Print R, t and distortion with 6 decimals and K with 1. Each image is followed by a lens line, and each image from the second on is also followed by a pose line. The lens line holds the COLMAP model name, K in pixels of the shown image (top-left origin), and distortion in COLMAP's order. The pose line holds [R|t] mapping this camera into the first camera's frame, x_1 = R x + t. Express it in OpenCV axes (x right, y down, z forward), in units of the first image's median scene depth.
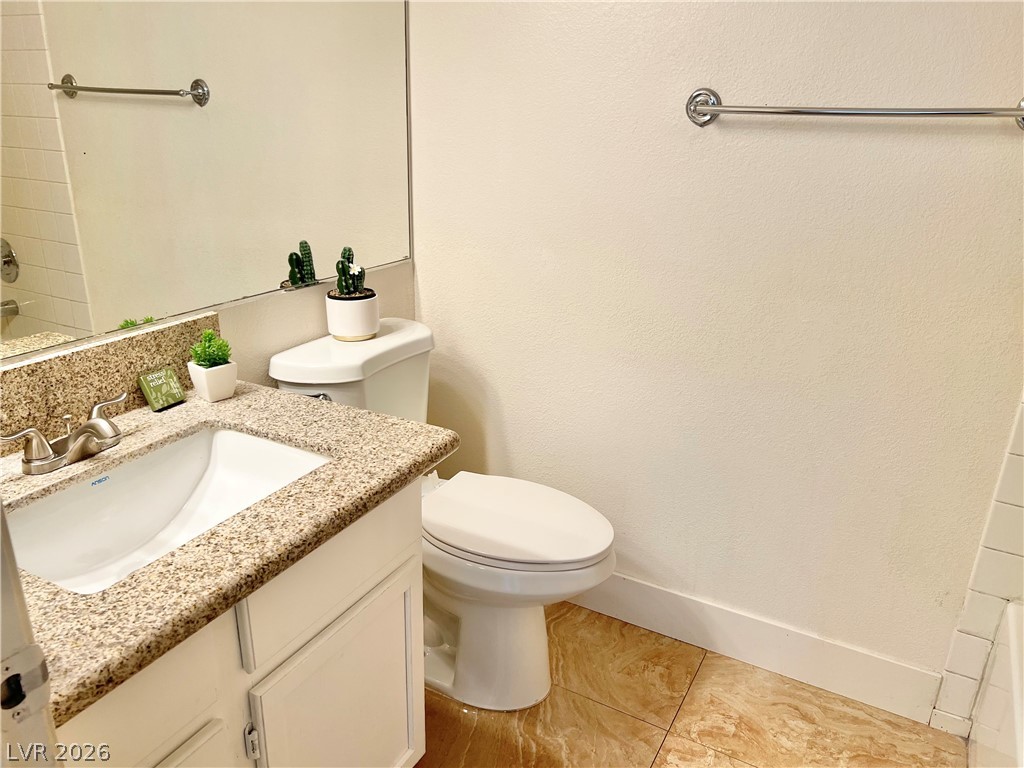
lens RADIAL K [[778.4, 0, 507.7], [0, 778.4, 383.6], [0, 0, 1]] dist [0.072329, -0.081178]
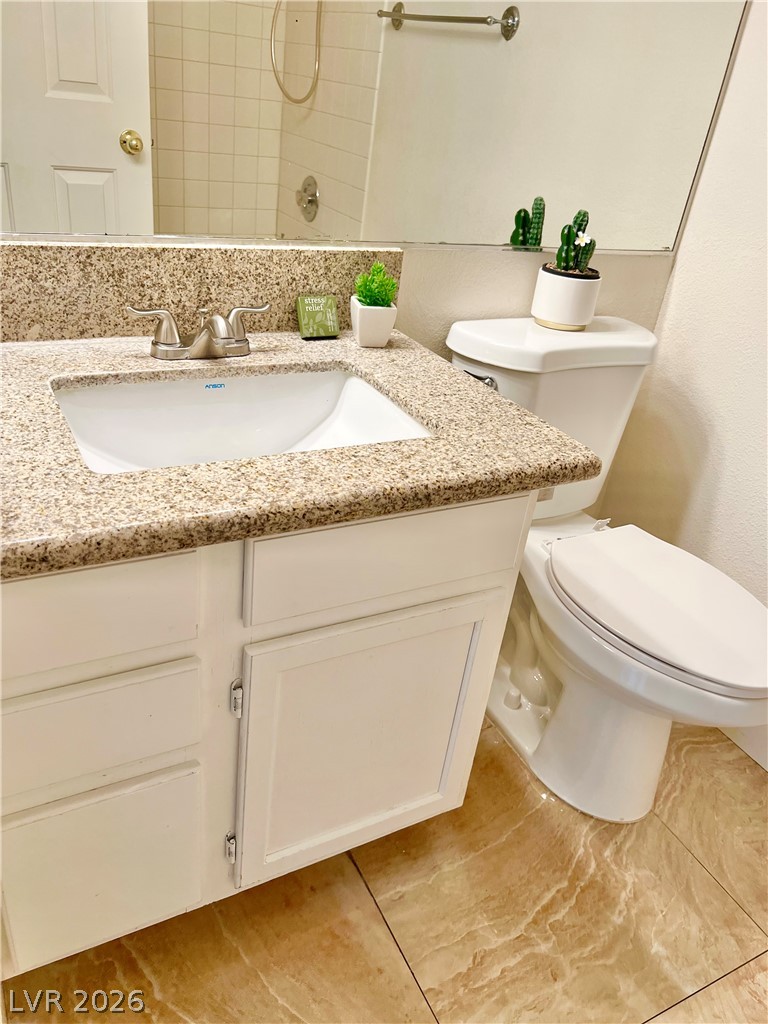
lens RADIAL K [[778.4, 0, 386.6], [0, 778.4, 516.9], [0, 0, 1]] dist [0.072329, -0.081178]
pose [[0.831634, 0.336997, -0.441383, 0.115261], [-0.279744, 0.940834, 0.191247, 0.030295], [0.479717, -0.035573, 0.876702, 0.239694]]
